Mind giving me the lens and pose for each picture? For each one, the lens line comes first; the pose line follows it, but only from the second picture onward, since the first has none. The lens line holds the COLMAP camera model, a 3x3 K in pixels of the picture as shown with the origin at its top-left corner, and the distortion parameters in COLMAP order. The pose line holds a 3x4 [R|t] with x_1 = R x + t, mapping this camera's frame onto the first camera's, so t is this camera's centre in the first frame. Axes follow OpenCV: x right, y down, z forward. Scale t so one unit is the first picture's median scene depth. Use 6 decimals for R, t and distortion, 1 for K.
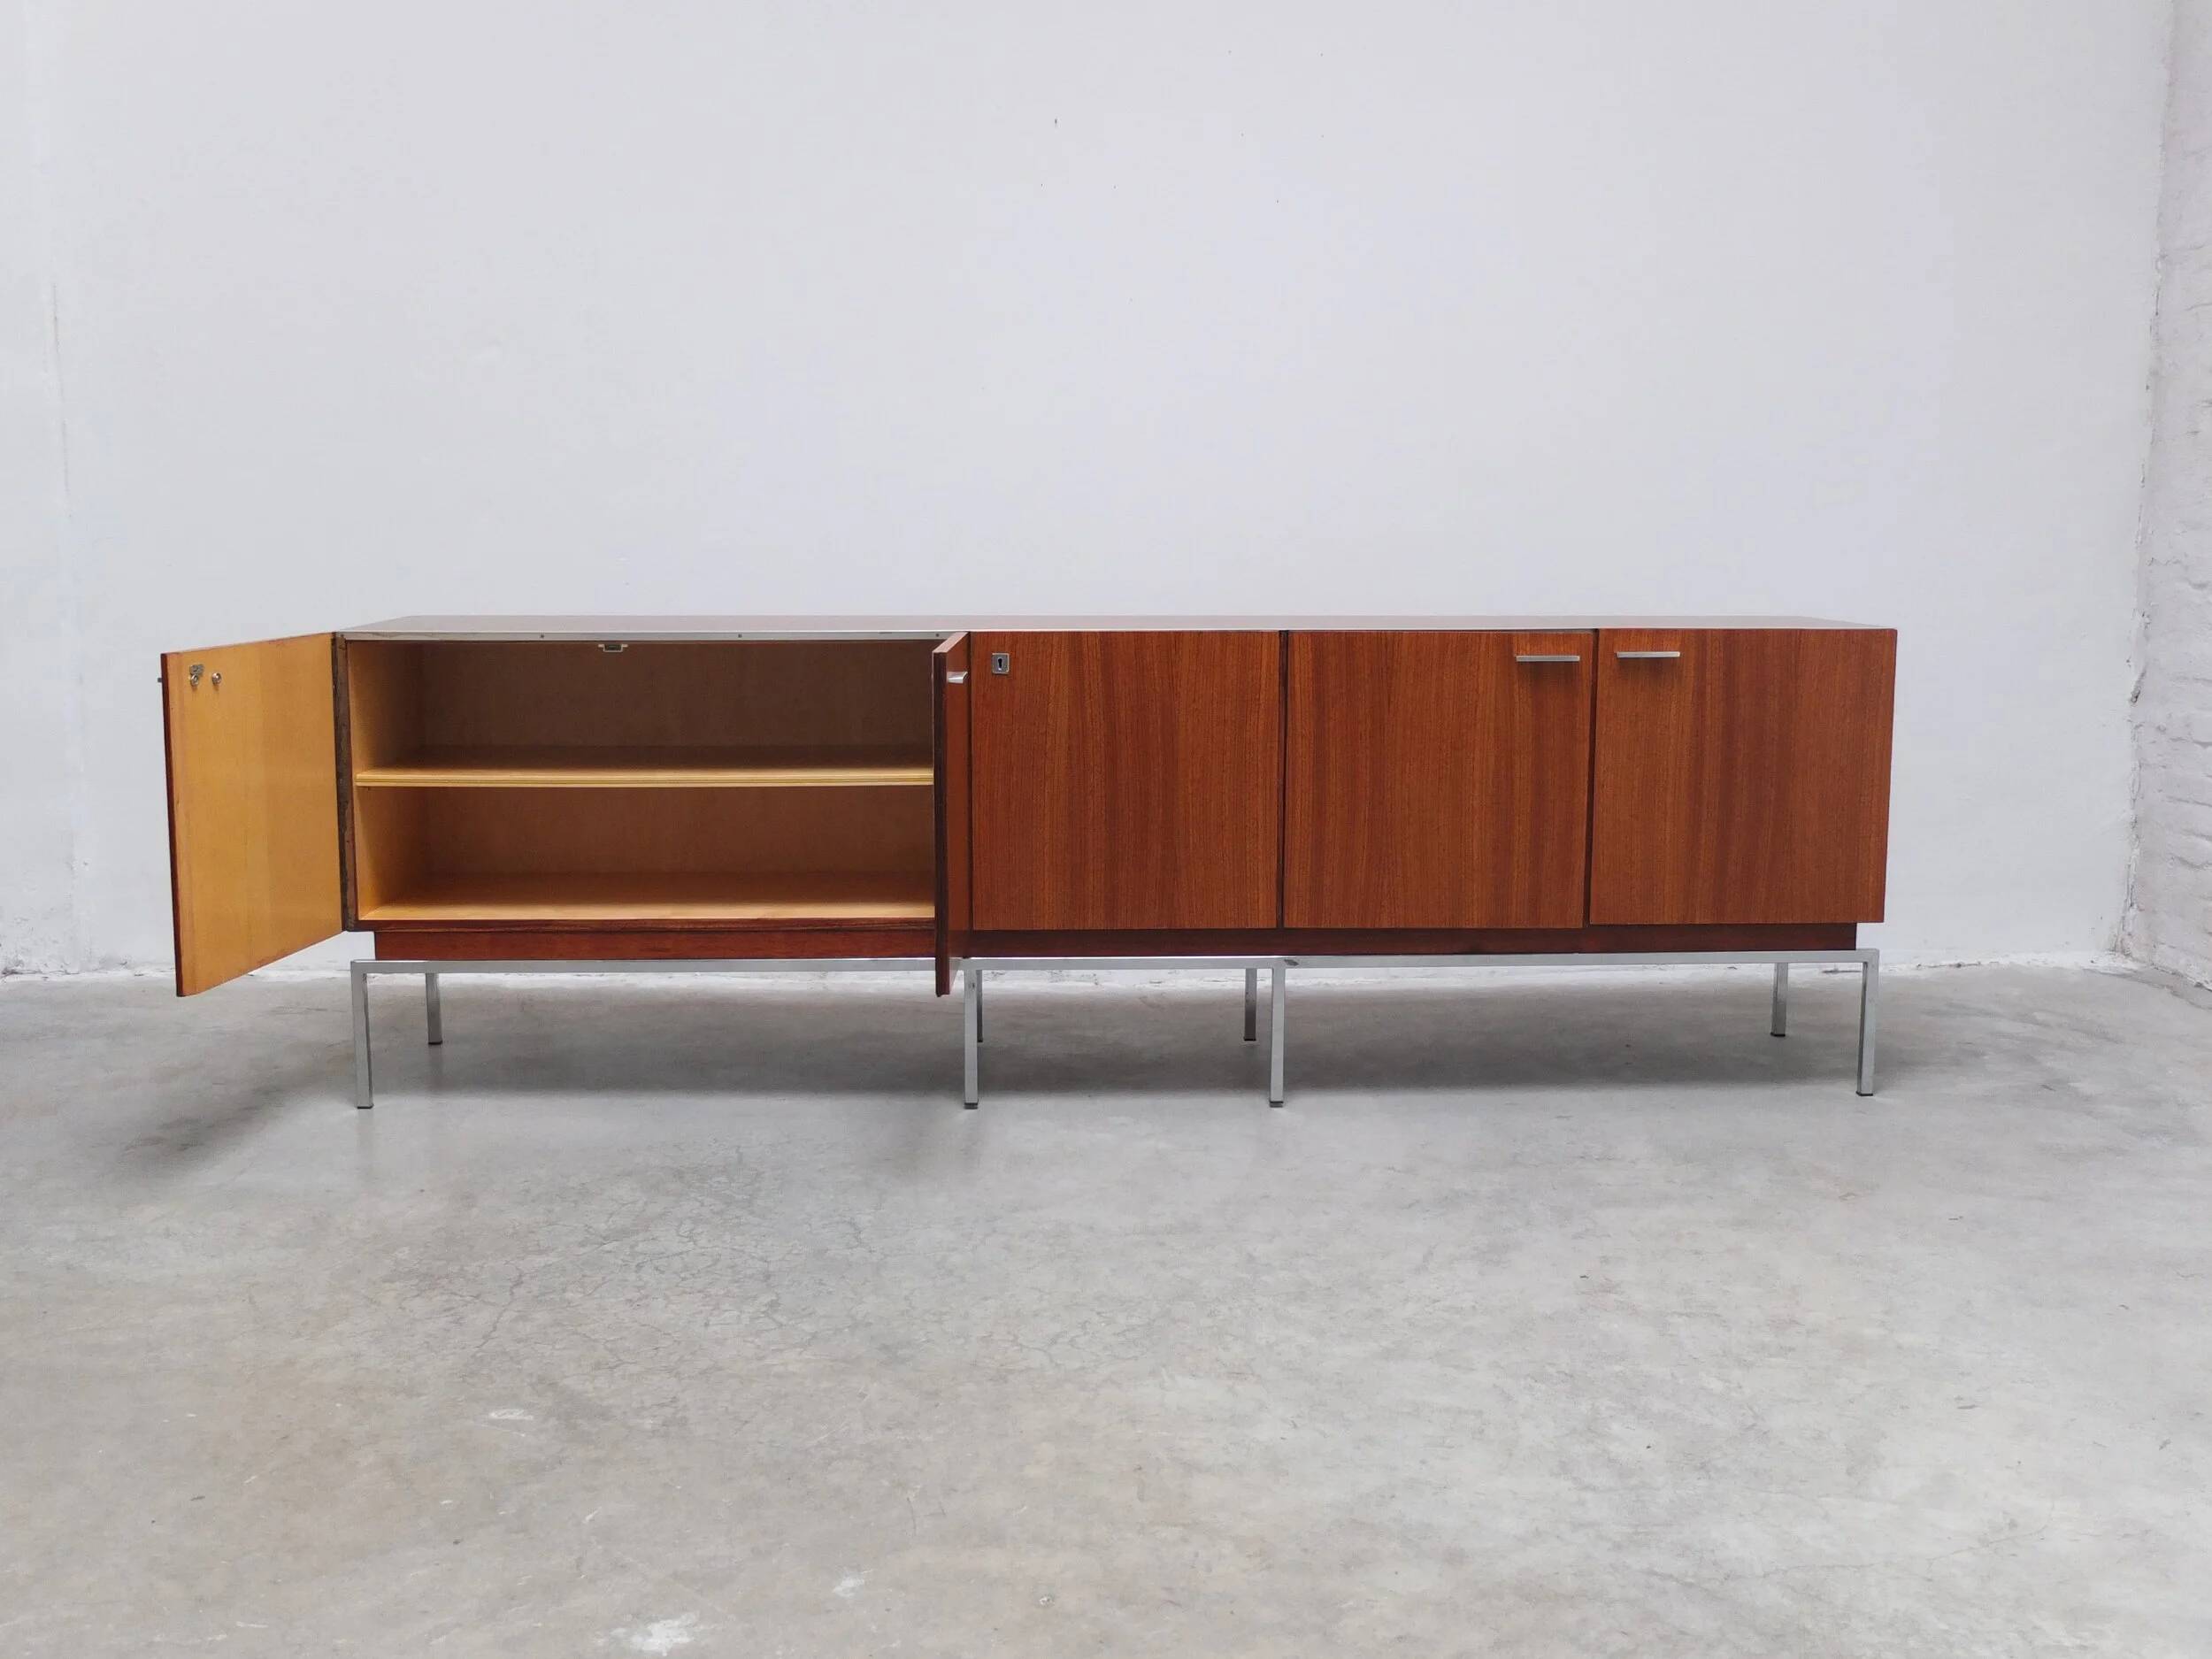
lens RADIAL K [[2251.0, 0, 1139.3], [0, 2251.0, 822.9], [0, 0, 1]] dist [-0.025460, 0.000000]
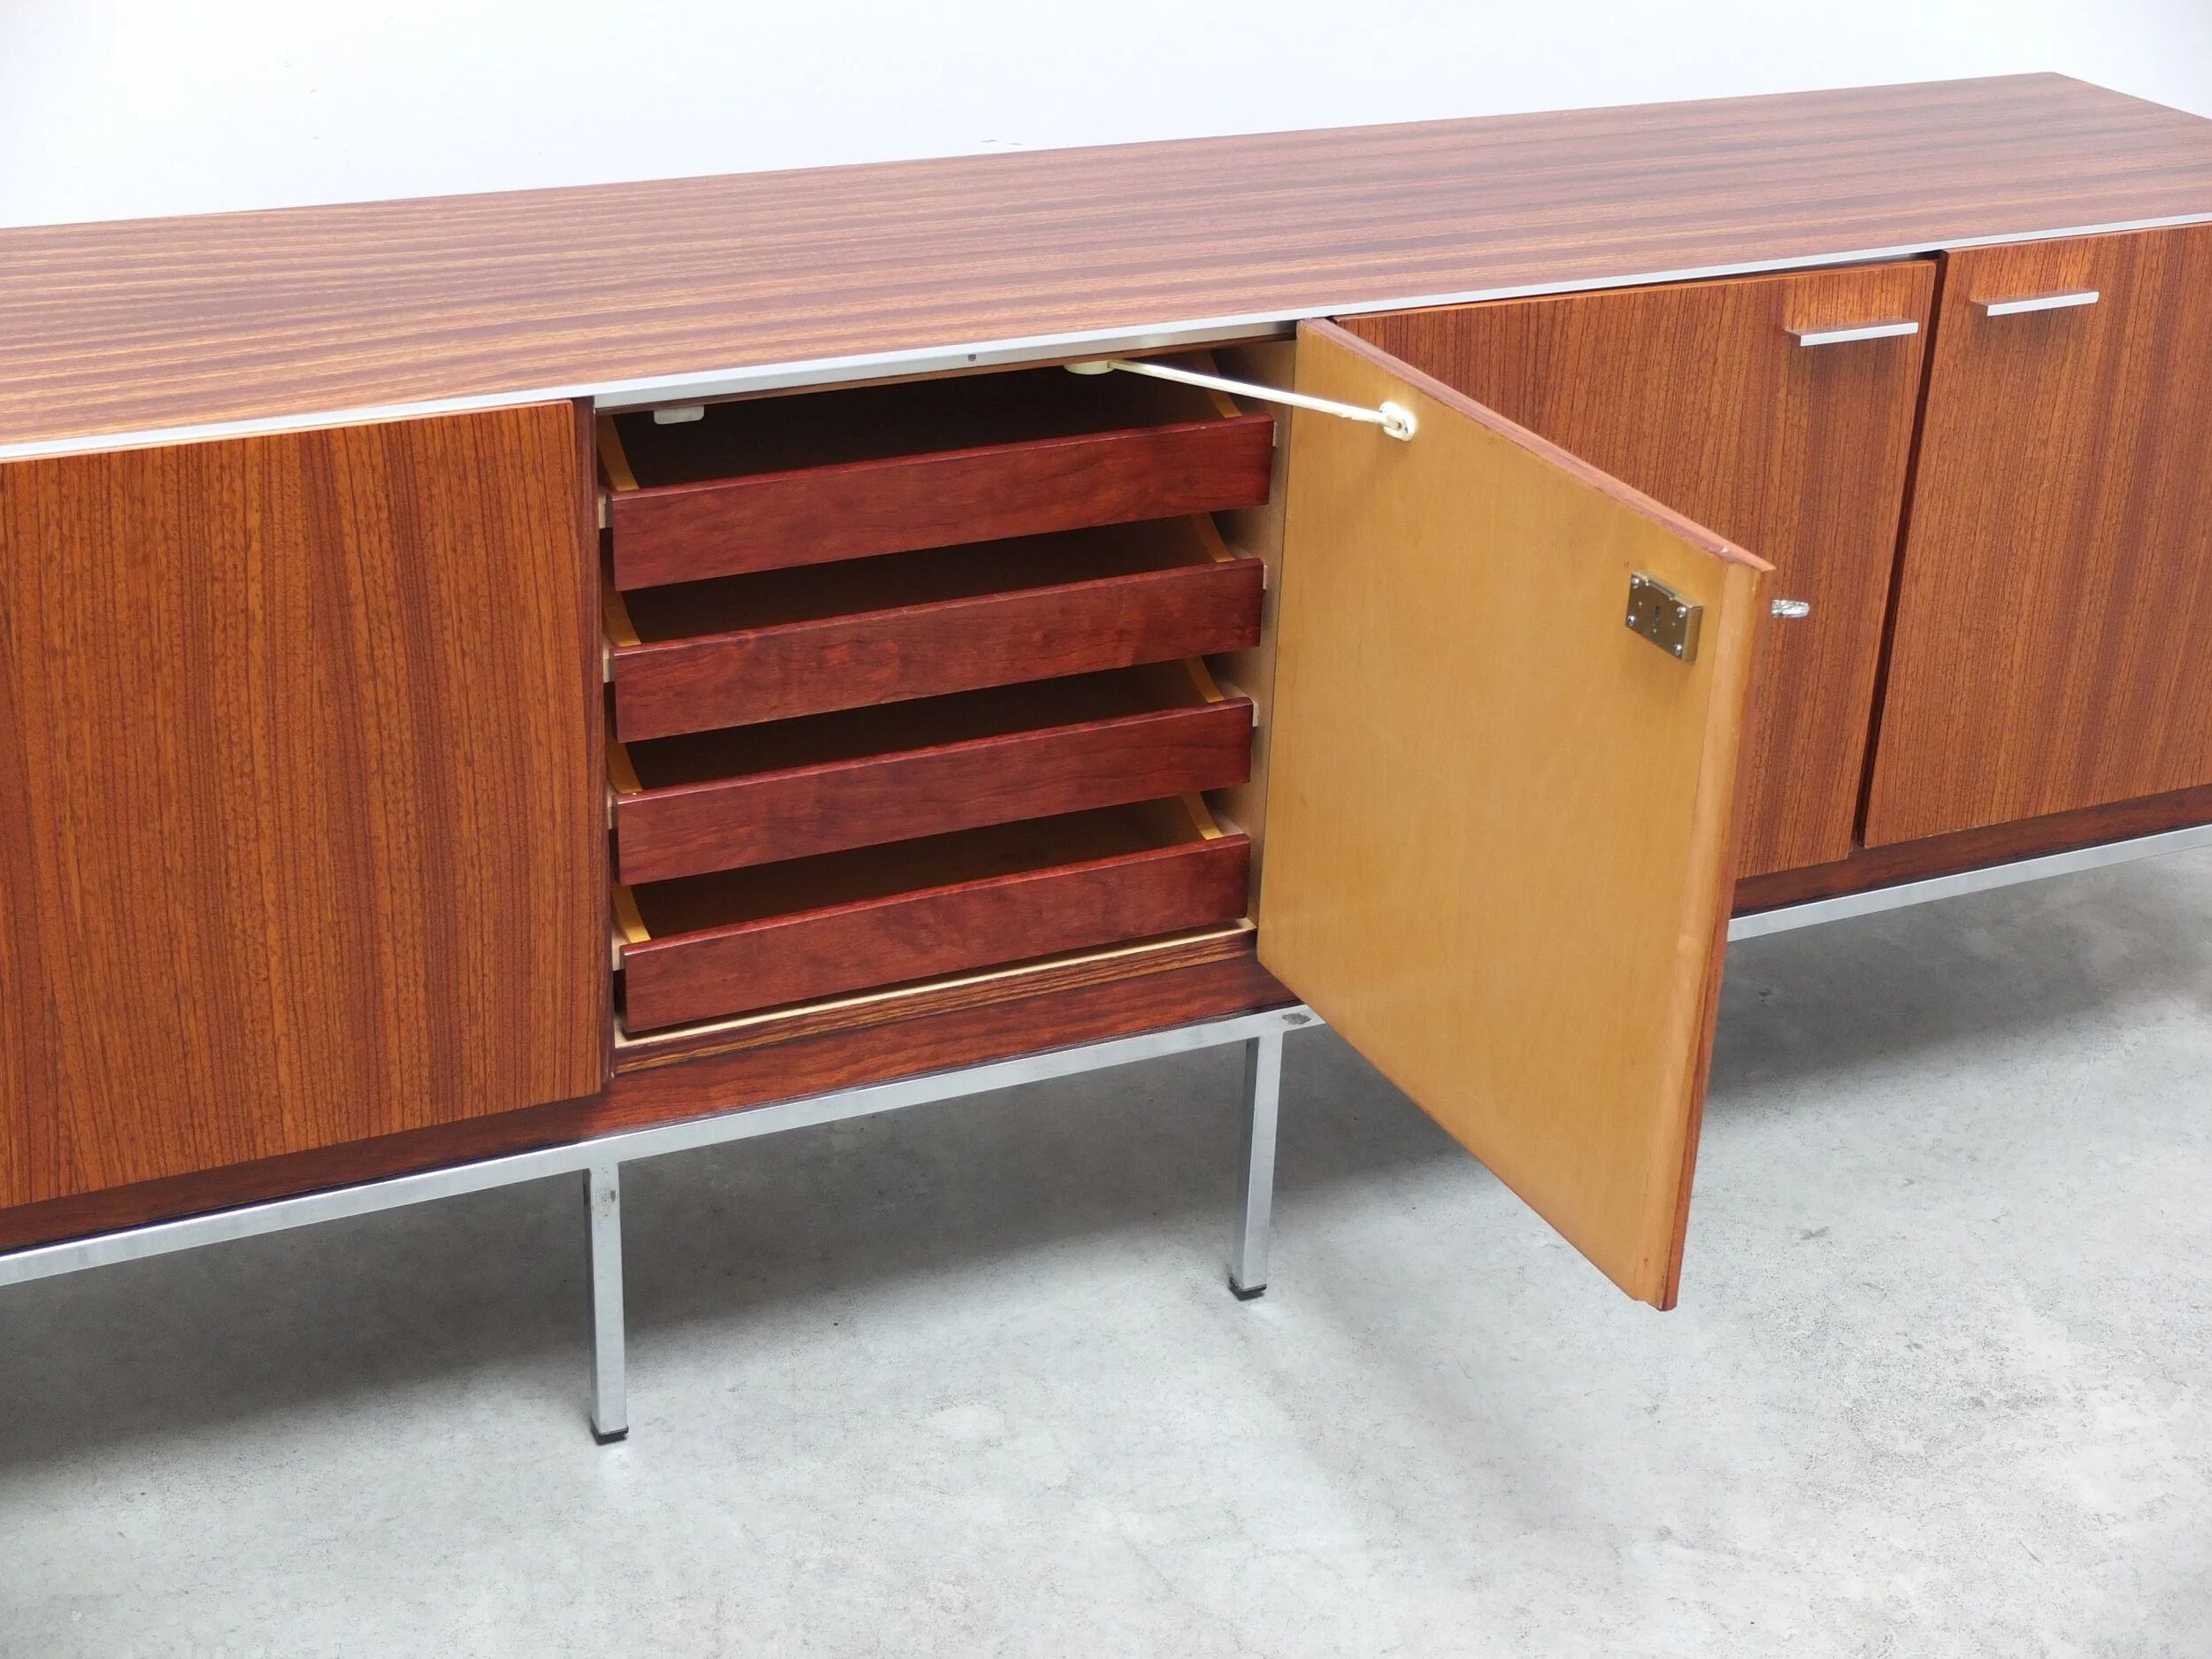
lens RADIAL K [[3143.0, 0, 1129.4], [0, 3143.0, 831.3], [0, 0, 1]] dist [-0.000267, 0.000000]
pose [[0.930408, -0.134204, 0.341073, -0.194077], [0.025276, 0.951833, 0.305573, -0.186805], [-0.365654, -0.275687, 0.888985, 0.511326]]
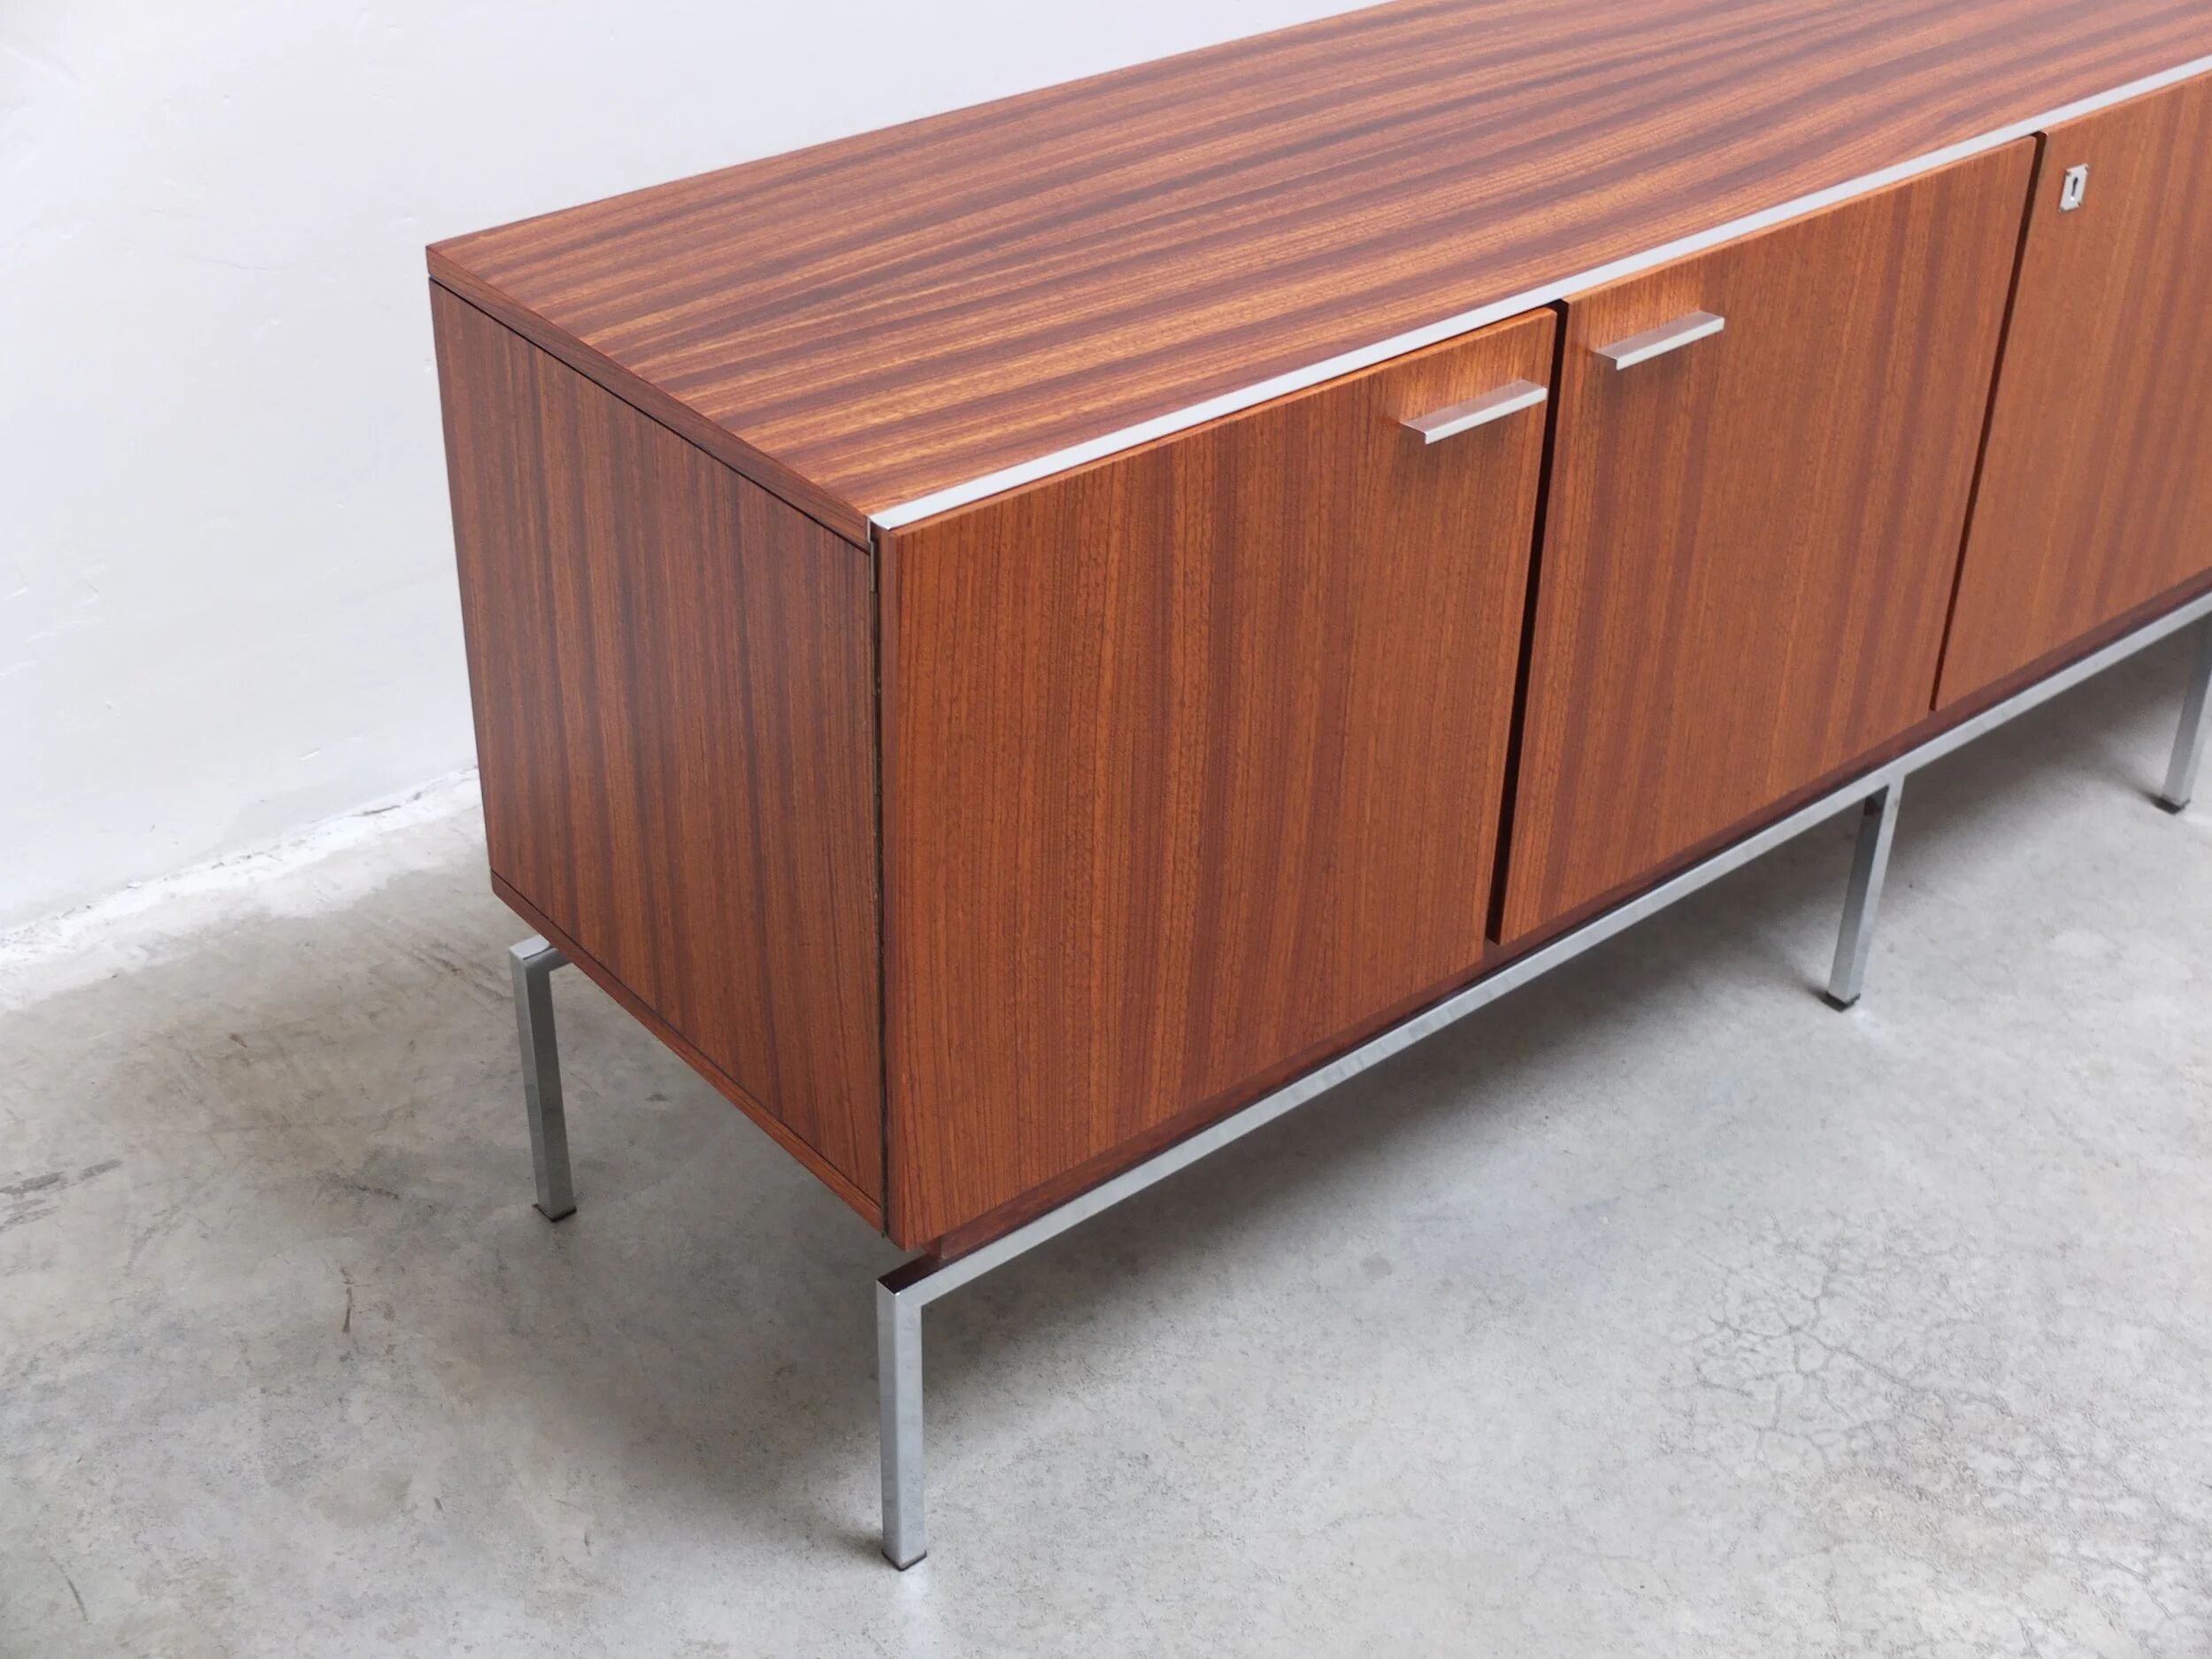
lens RADIAL K [[2856.1, 0, 1281.1], [0, 2856.1, 769.8], [0, 0, 1]] dist [-0.058577, 0.000000]
pose [[0.775485, -0.309471, 0.550319, -0.580604], [0.050014, 0.899003, 0.435076, -0.239176], [-0.629382, -0.309871, 0.712641, 0.704595]]
